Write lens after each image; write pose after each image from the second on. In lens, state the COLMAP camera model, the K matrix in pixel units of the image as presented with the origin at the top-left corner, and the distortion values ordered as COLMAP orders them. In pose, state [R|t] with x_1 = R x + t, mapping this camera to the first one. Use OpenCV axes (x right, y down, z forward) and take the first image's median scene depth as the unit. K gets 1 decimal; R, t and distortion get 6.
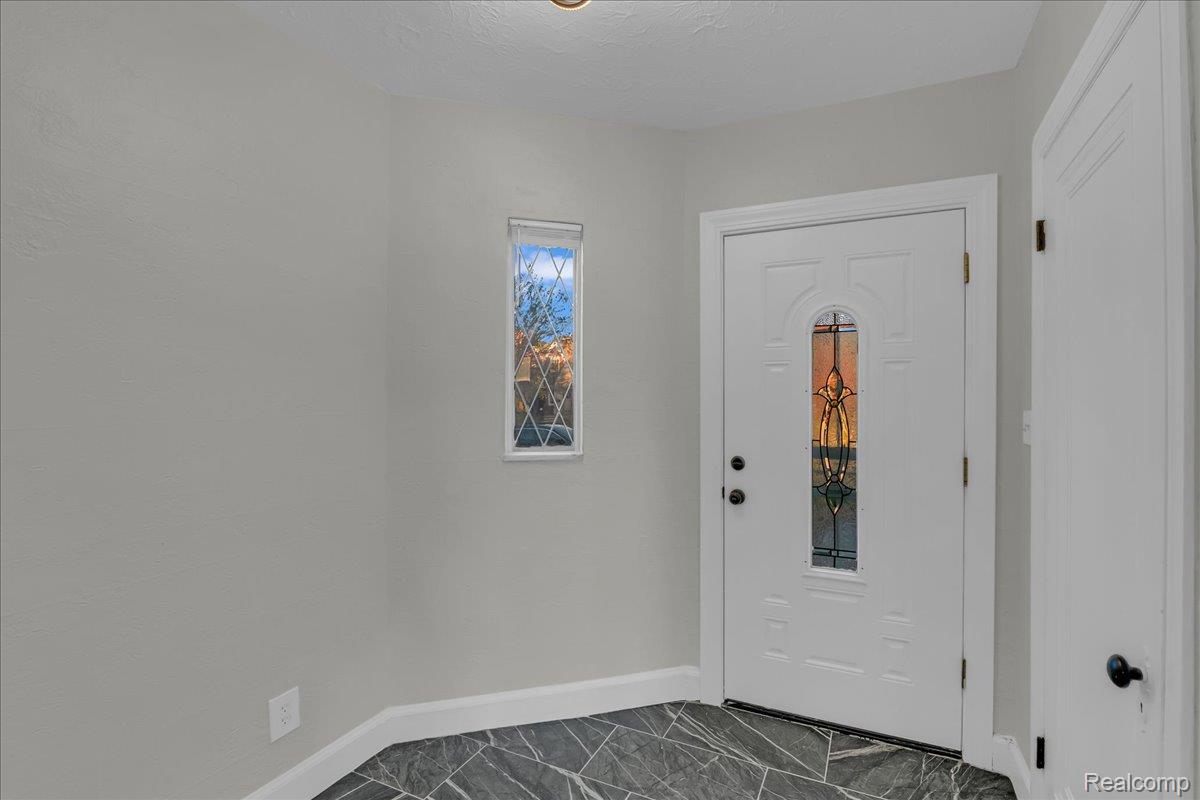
lens RADIAL K [[488.3, 0, 602.0], [0, 488.3, 405.3], [0, 0, 1]] dist [-0.011602, -0.000504]
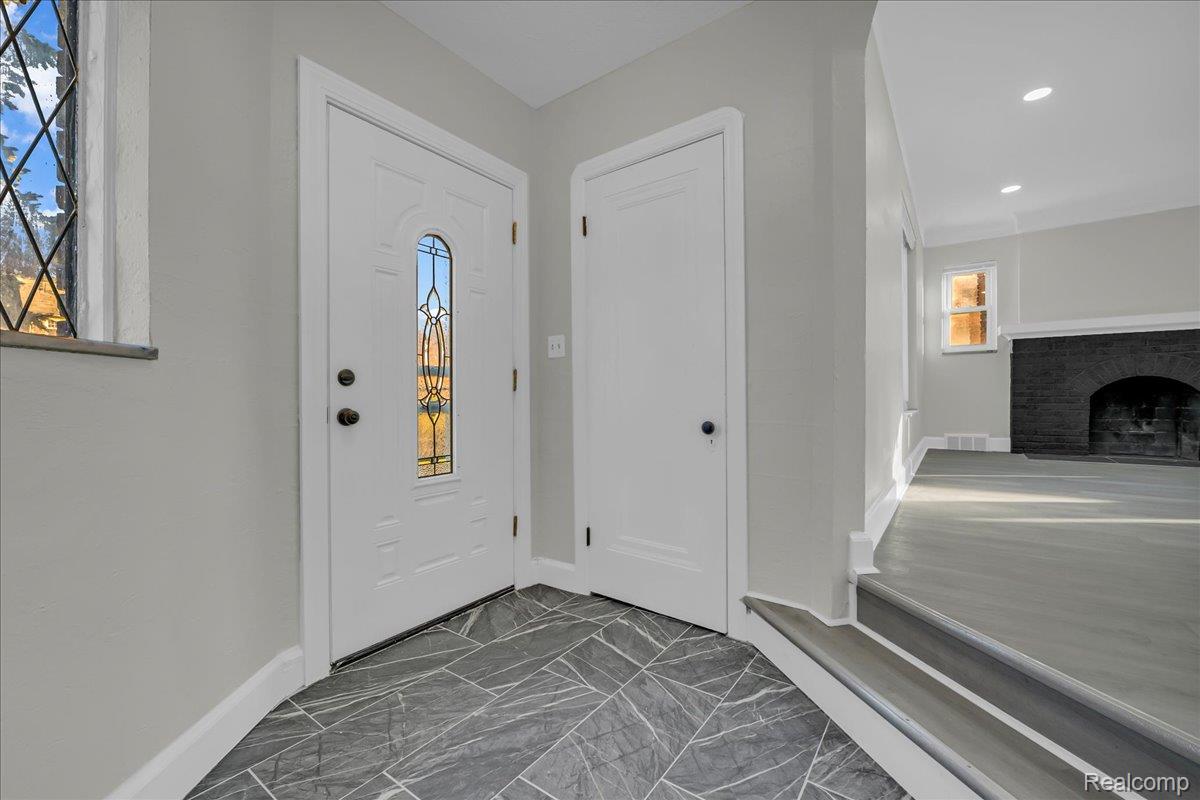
lens RADIAL K [[488.3, 0, 602.0], [0, 488.3, 405.3], [0, 0, 1]] dist [-0.011602, -0.000504]
pose [[0.216945, -0.013273, 0.976094, -0.505184], [0.012033, 0.999868, 0.010921, 0.178001], [-0.976110, 0.009376, 0.217076, 0.409323]]
